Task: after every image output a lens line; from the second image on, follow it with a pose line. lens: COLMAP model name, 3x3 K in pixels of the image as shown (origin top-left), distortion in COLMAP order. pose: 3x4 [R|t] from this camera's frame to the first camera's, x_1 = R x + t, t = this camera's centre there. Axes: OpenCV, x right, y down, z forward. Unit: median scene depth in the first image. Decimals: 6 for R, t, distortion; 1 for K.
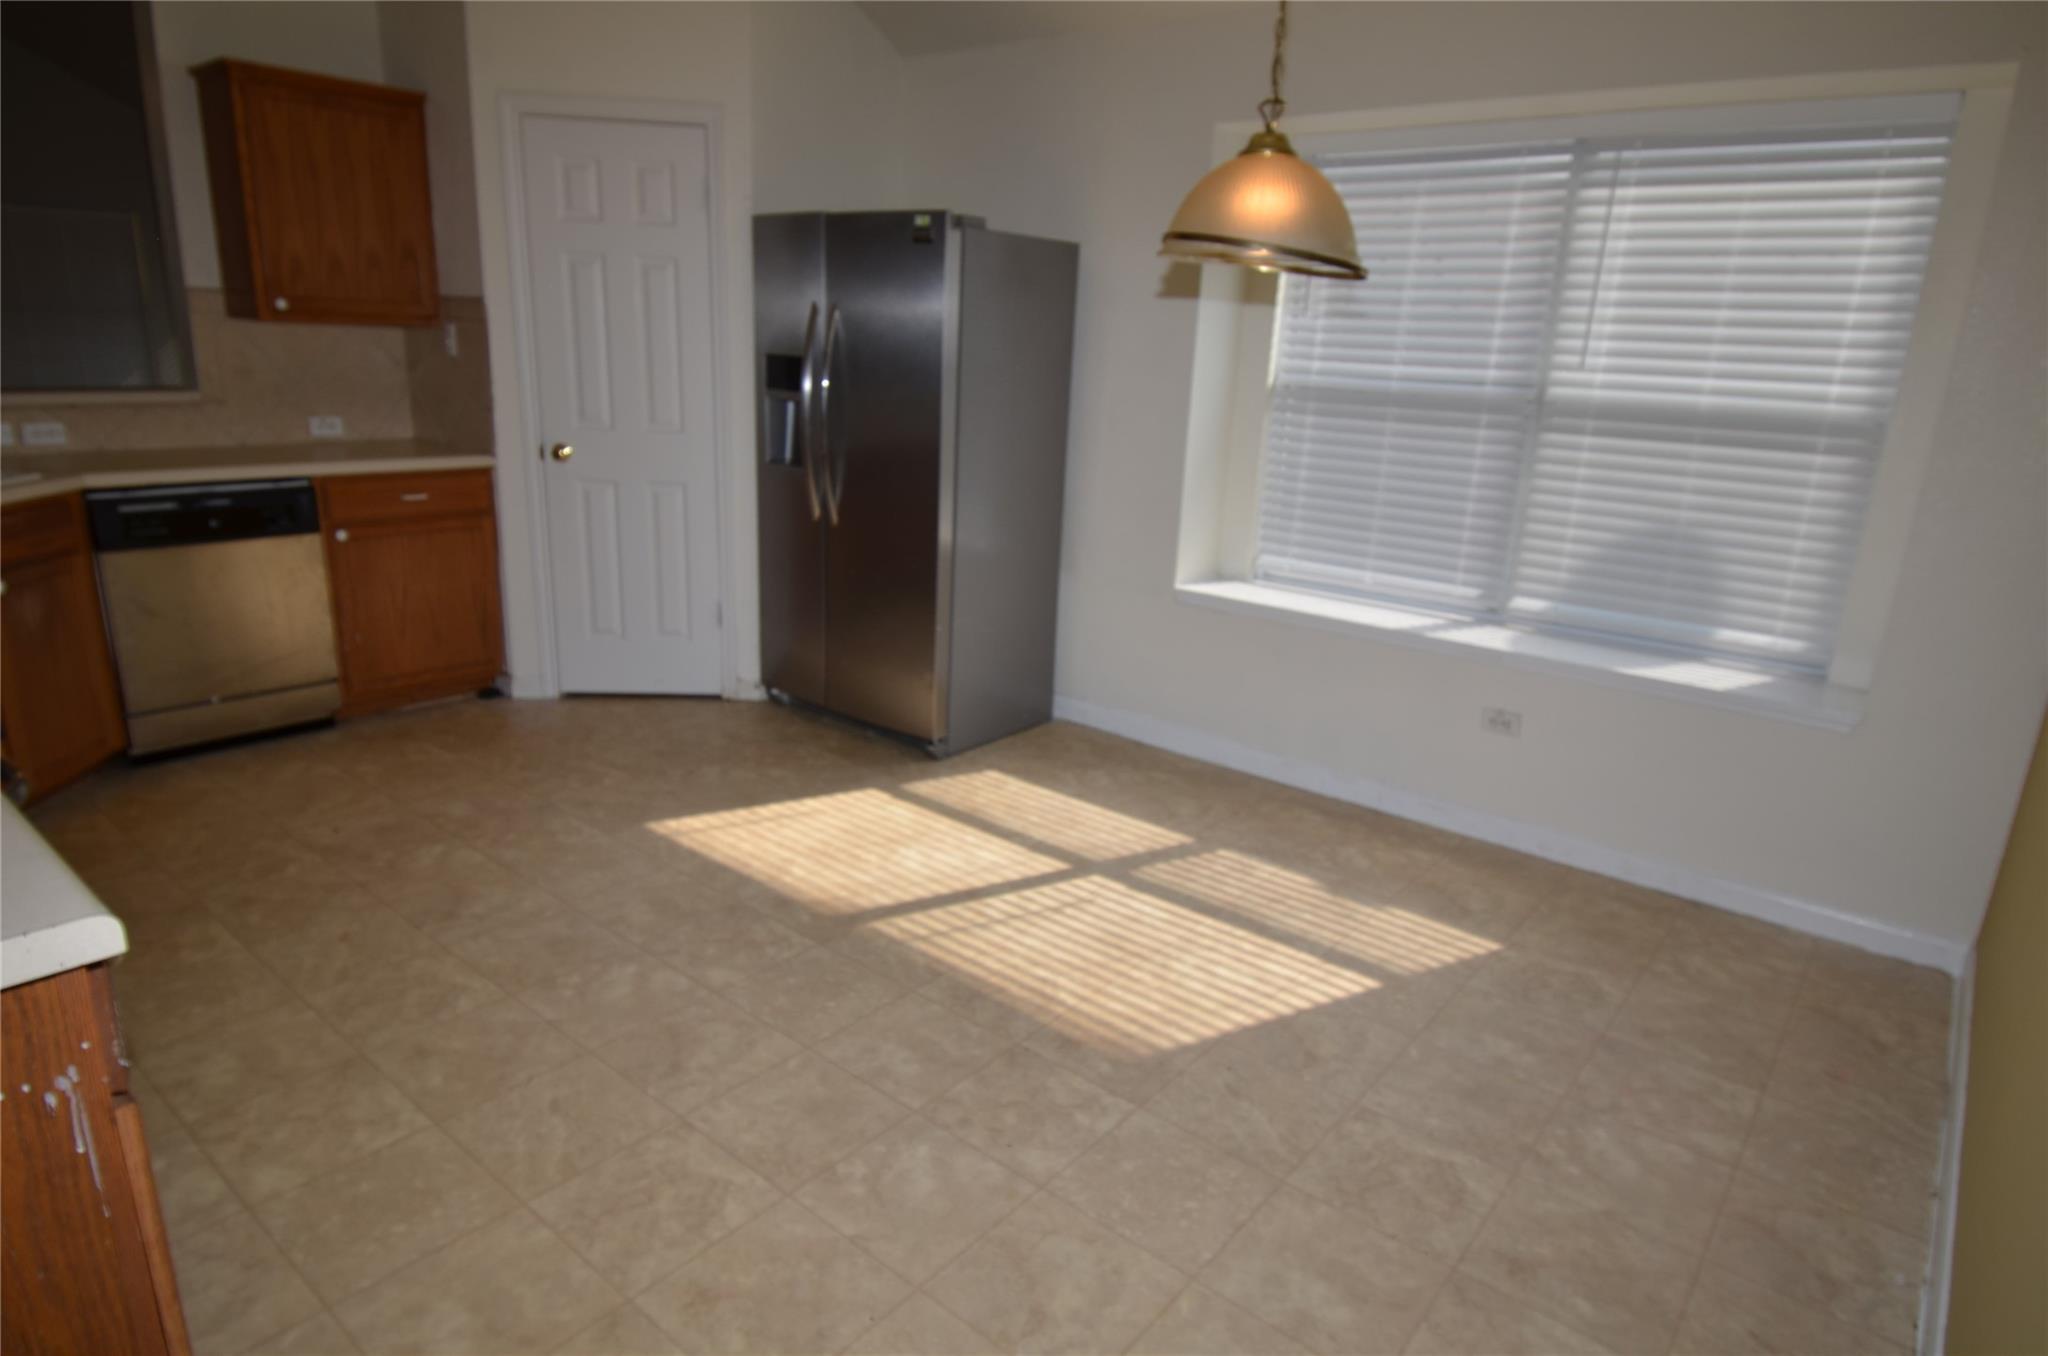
lens RADIAL K [[1167.8, 0, 1019.3], [0, 1167.8, 696.6], [0, 0, 1]] dist [0.009517, -0.022646]
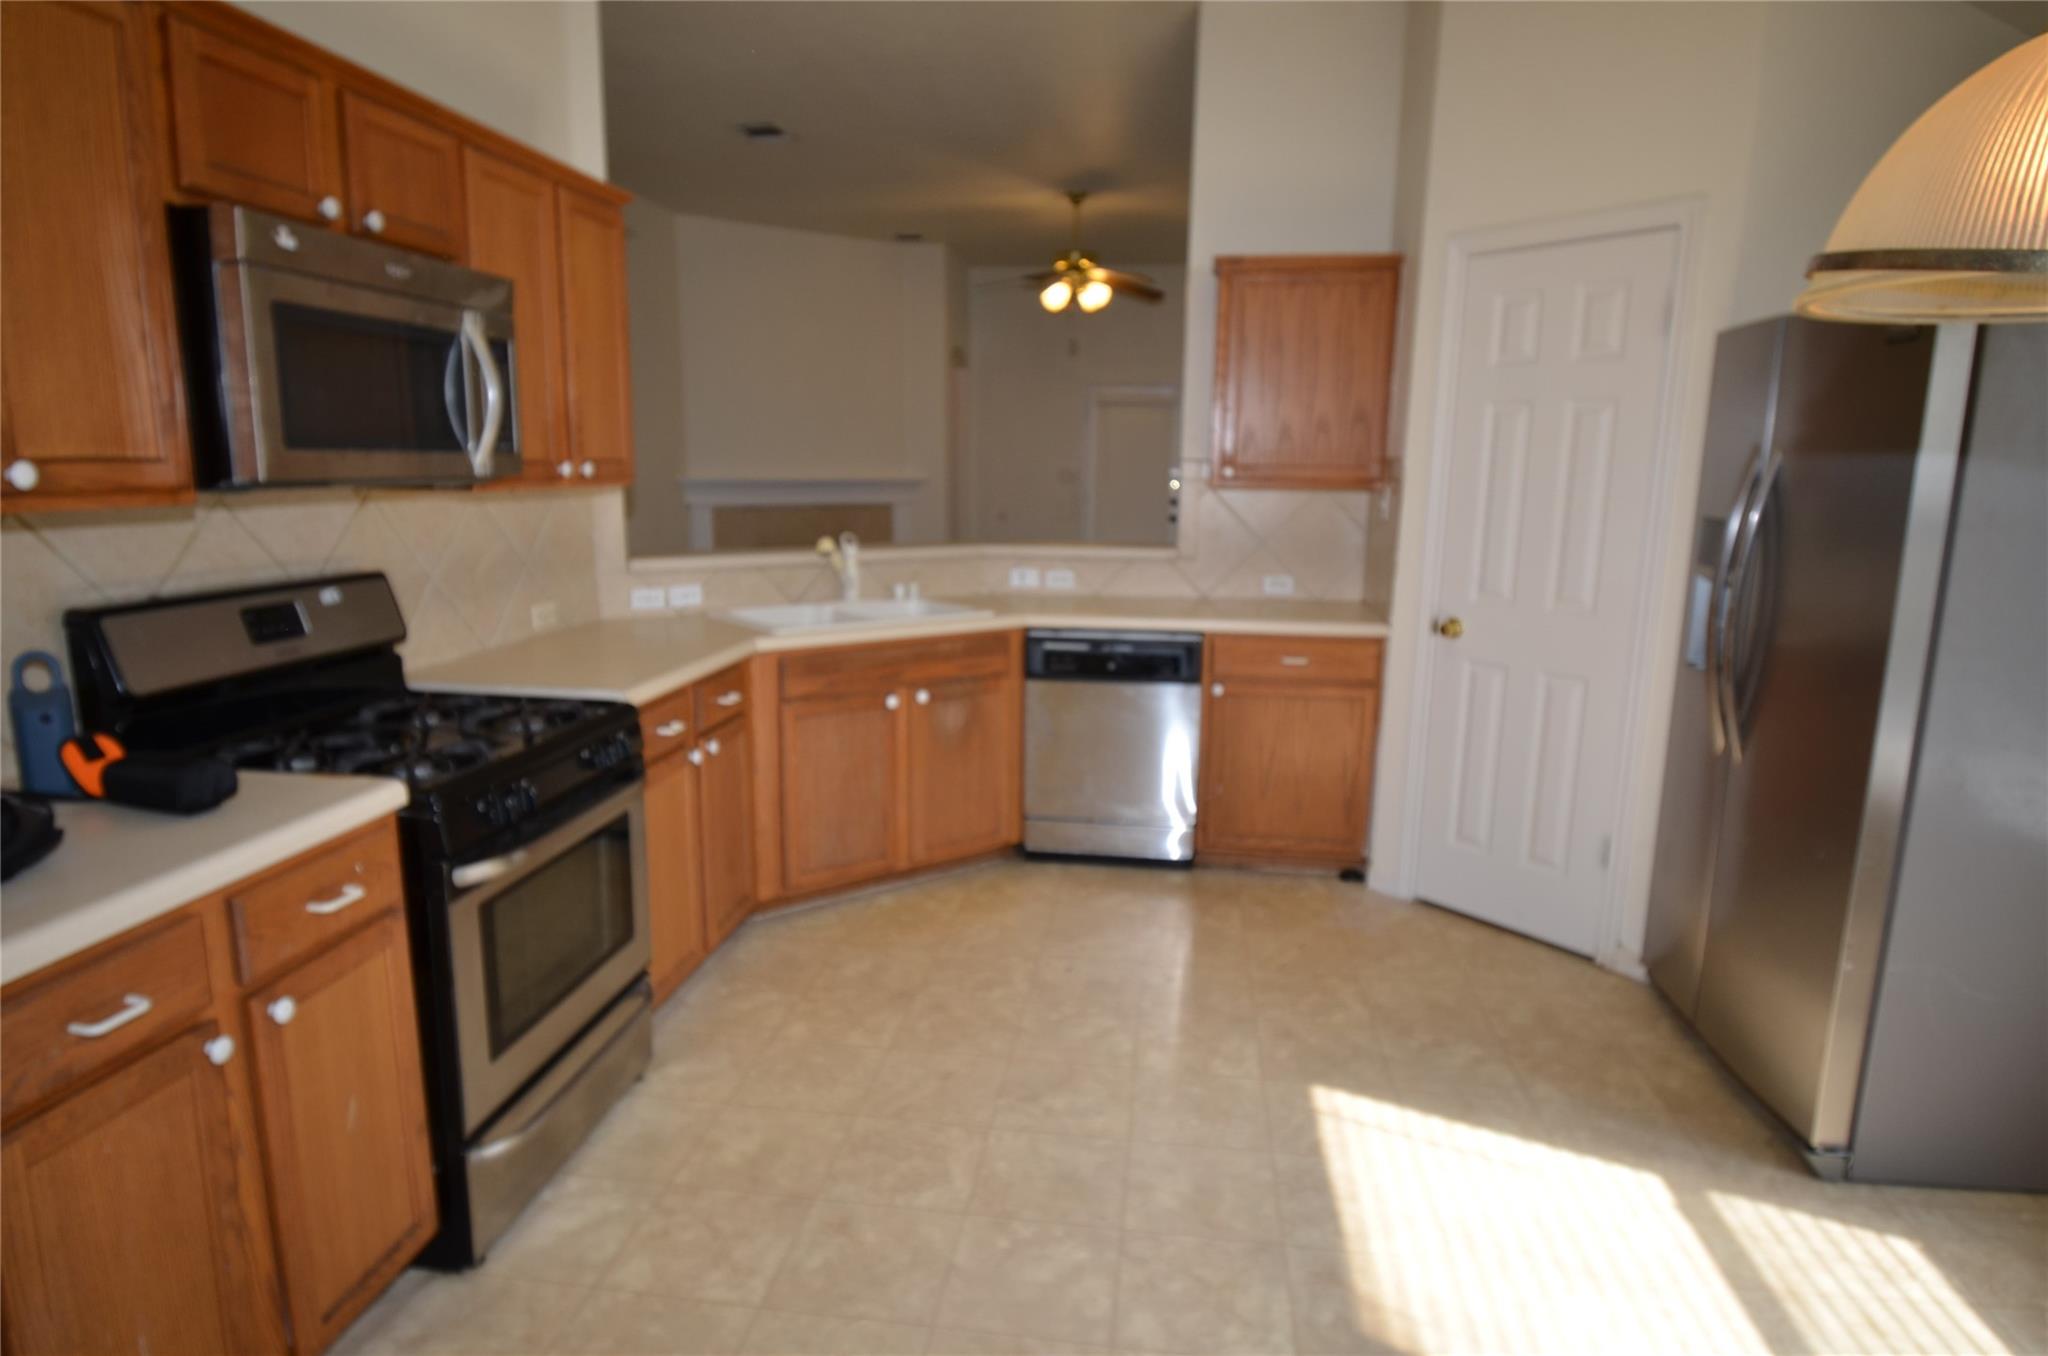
lens RADIAL K [[1167.8, 0, 1019.3], [0, 1167.8, 696.6], [0, 0, 1]] dist [0.009517, -0.022646]
pose [[0.520357, 0.128519, -0.844222, 0.197375], [-0.233301, 0.972395, 0.004231, -0.096827], [0.821461, 0.194757, 0.535977, 0.310784]]
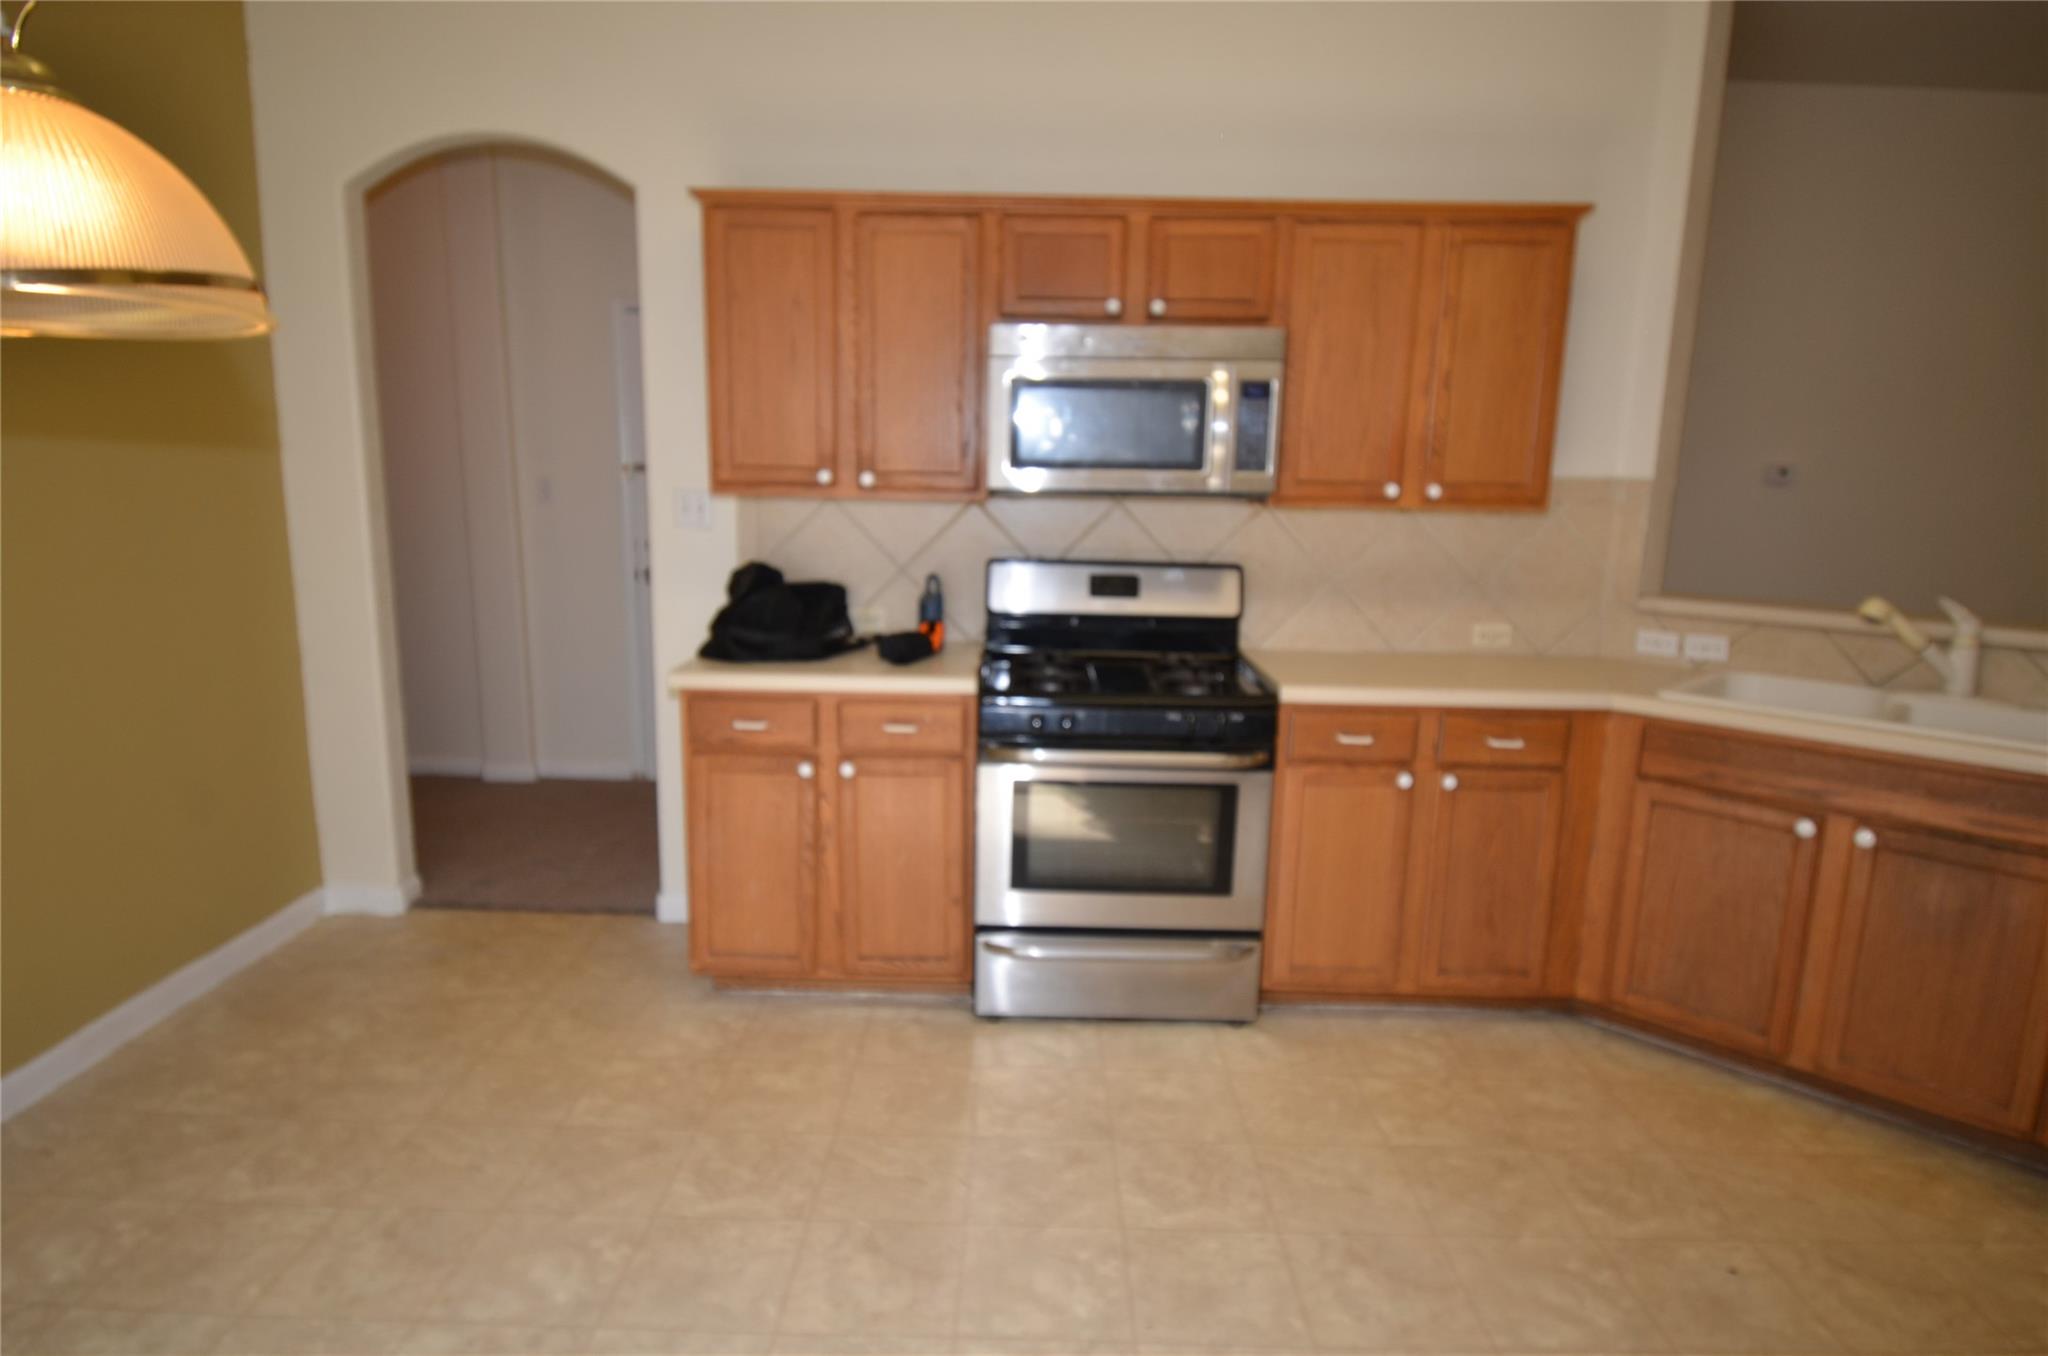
lens RADIAL K [[1167.8, 0, 1019.3], [0, 1167.8, 696.6], [0, 0, 1]] dist [0.009517, -0.022646]
pose [[-0.780893, 0.057200, -0.622040, 0.108268], [-0.233263, 0.897063, 0.375322, -0.284155], [0.579477, 0.438186, -0.687168, 0.918260]]
